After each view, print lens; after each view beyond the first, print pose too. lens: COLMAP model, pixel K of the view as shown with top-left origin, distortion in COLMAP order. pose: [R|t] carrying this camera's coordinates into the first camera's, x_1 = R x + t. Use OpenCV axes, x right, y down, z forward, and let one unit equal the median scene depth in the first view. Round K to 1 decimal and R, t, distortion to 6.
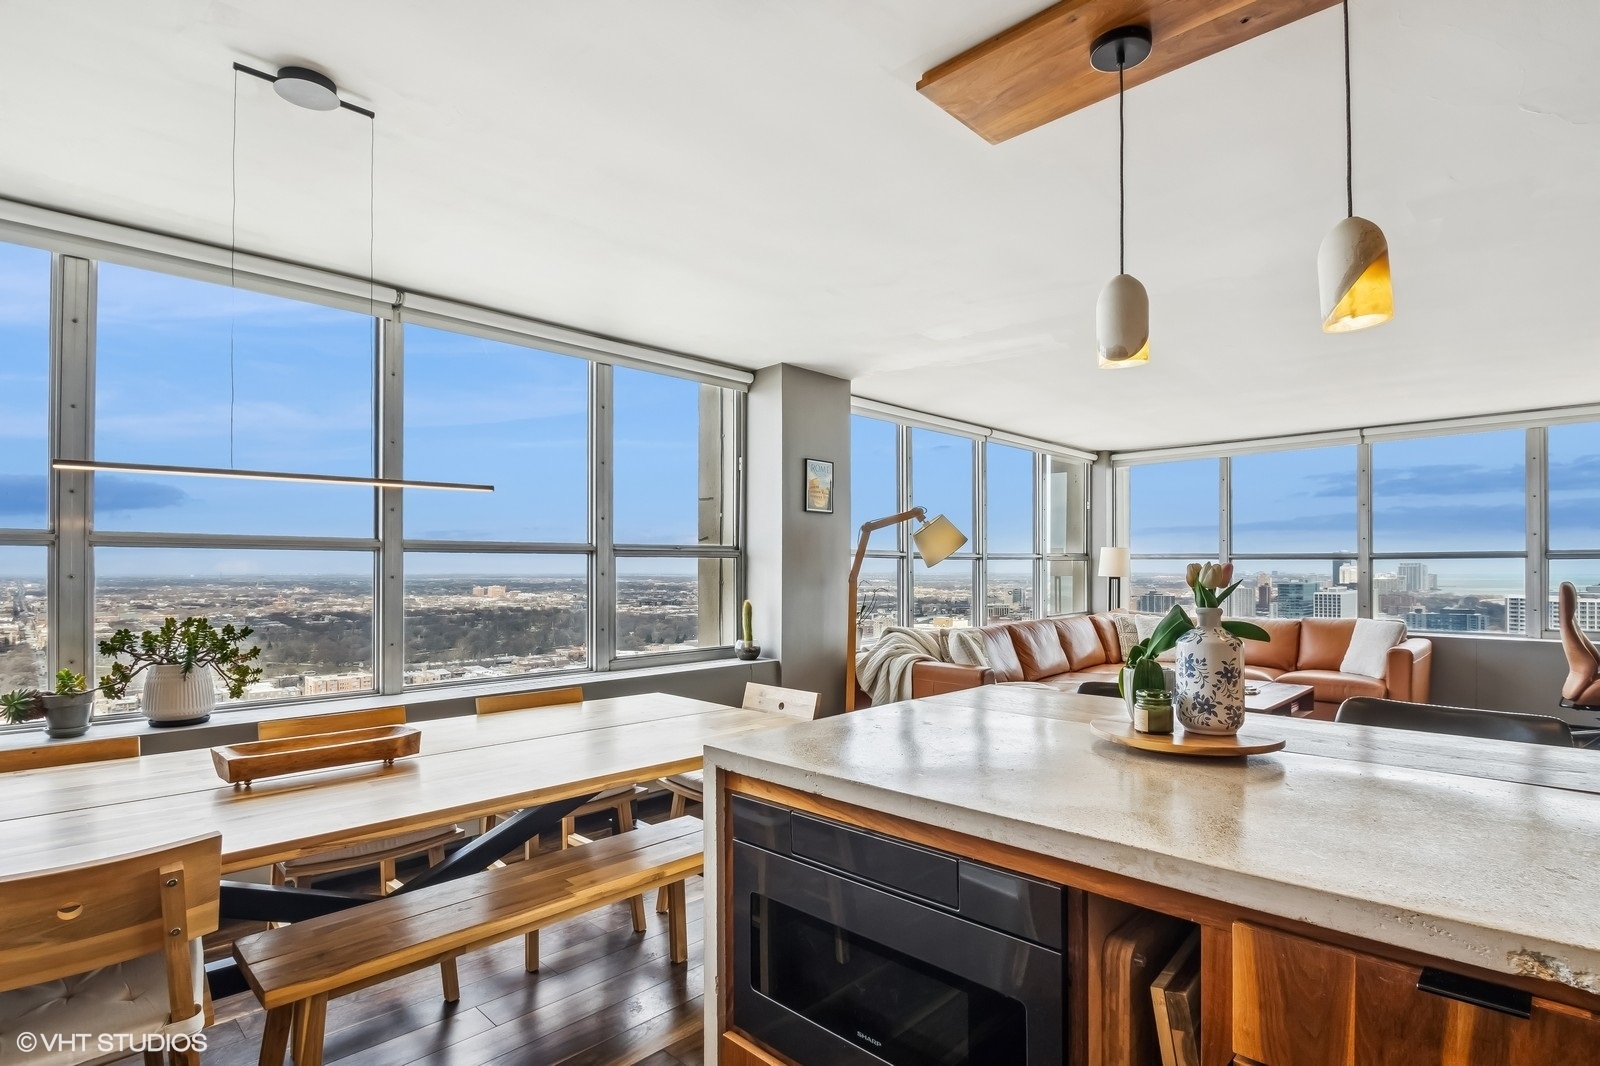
lens RADIAL K [[800.0, 0, 811.2], [0, 800.0, 566.0], [0, 0, 1]] dist [0.030623, -0.031035]
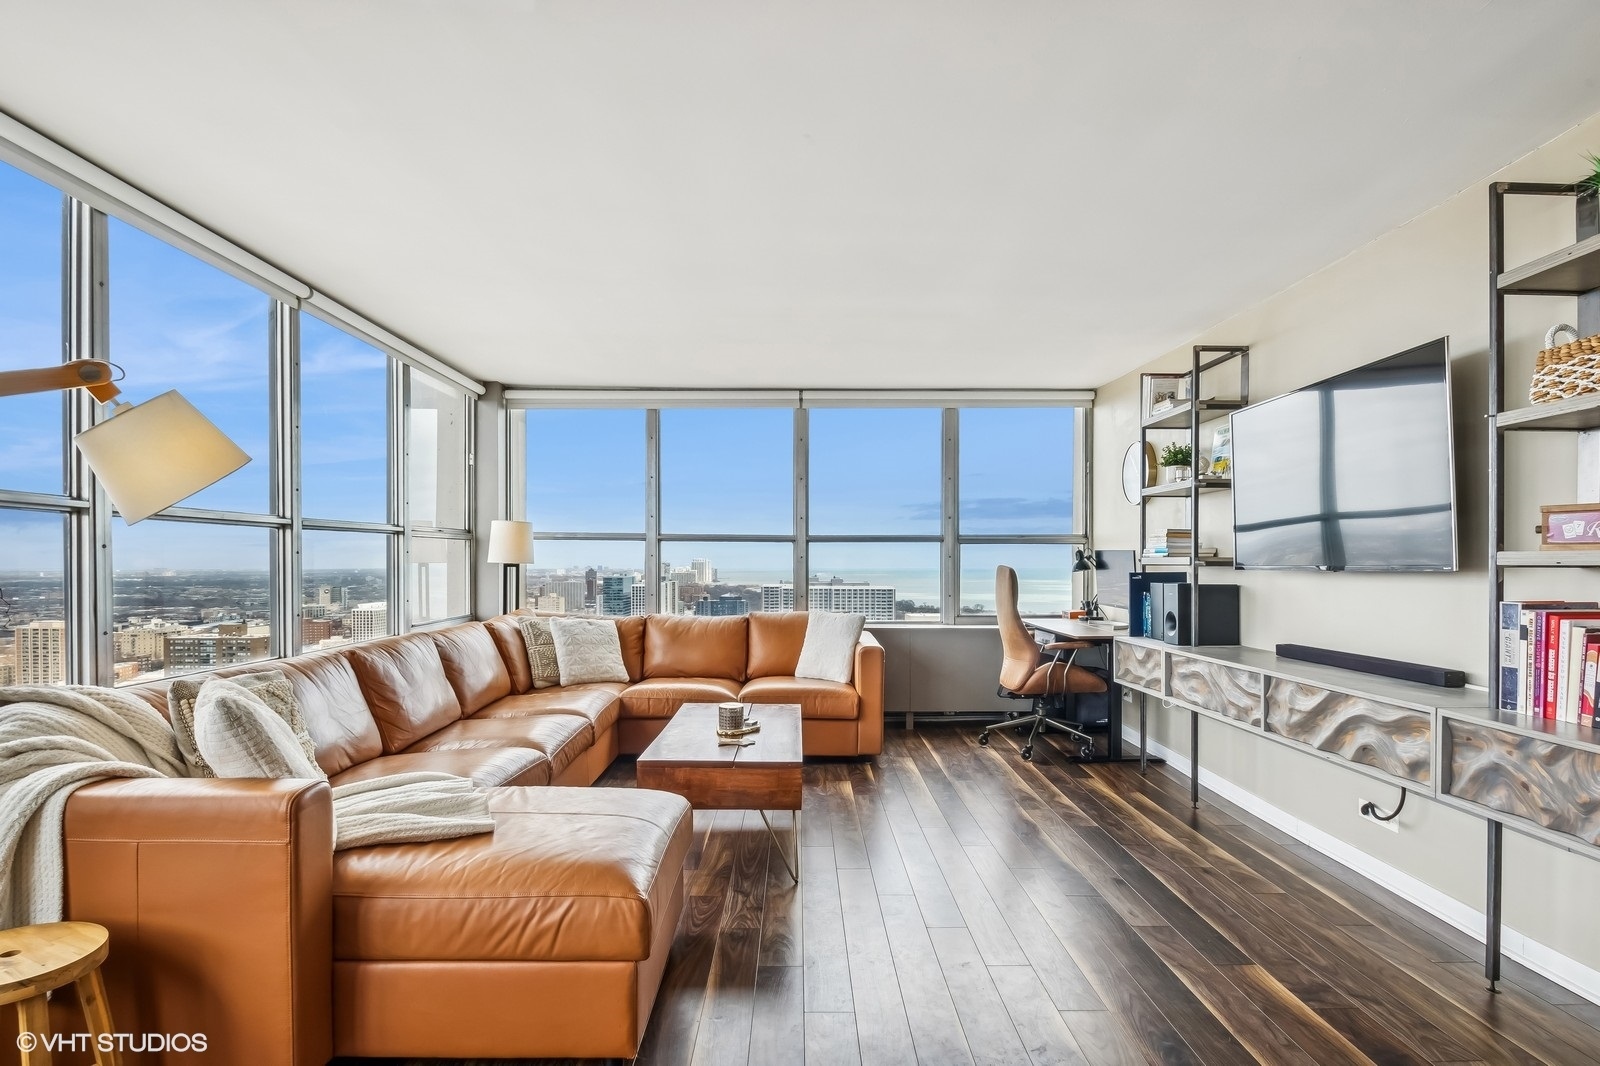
lens RADIAL K [[815.7, 0, 805.9], [0, 815.7, 566.9], [0, 0, 1]] dist [0.021155, -0.016278]
pose [[0.717111, -0.001309, 0.696958, 0.082557], [-0.003607, 0.999978, 0.005589, 0.014345], [-0.696950, -0.006522, 0.717090, 0.390861]]
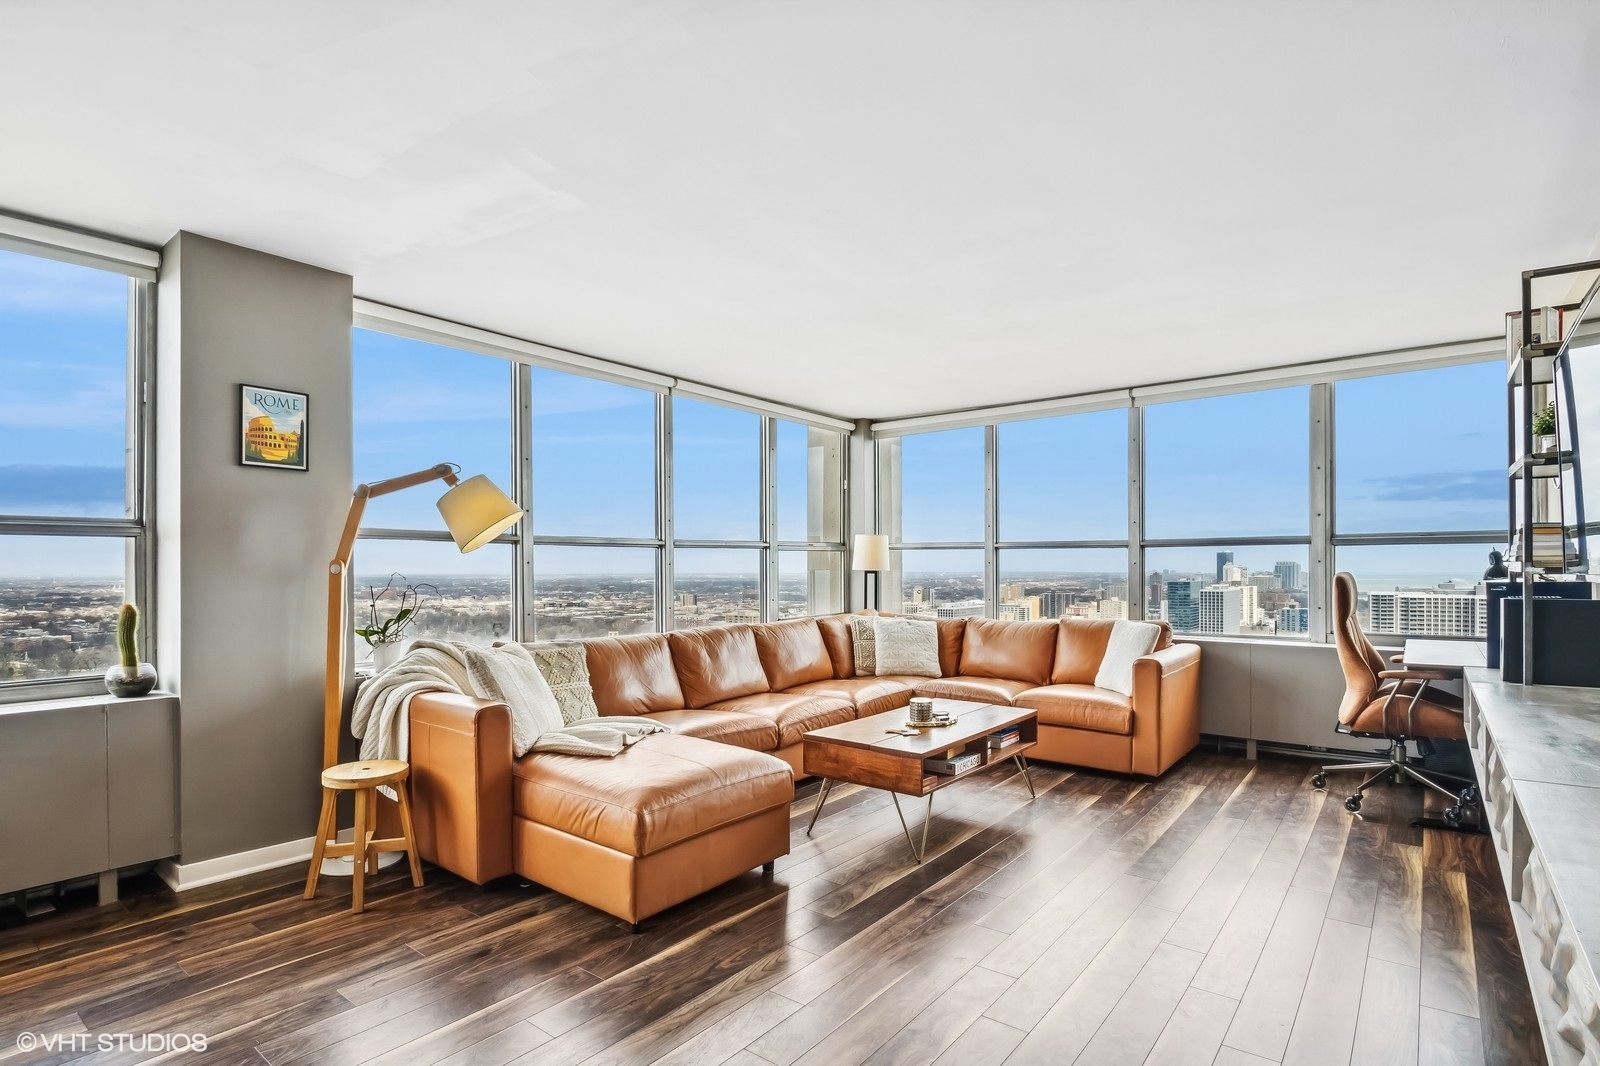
lens RADIAL K [[800.7, 0, 806.4], [0, 800.7, 569.1], [0, 0, 1]] dist [-0.004341, -0.000514]
pose [[0.995187, -0.002600, 0.097955, 0.289367], [0.002234, 0.999990, 0.003839, 0.010790], [-0.097964, -0.003601, 0.995183, 0.232875]]
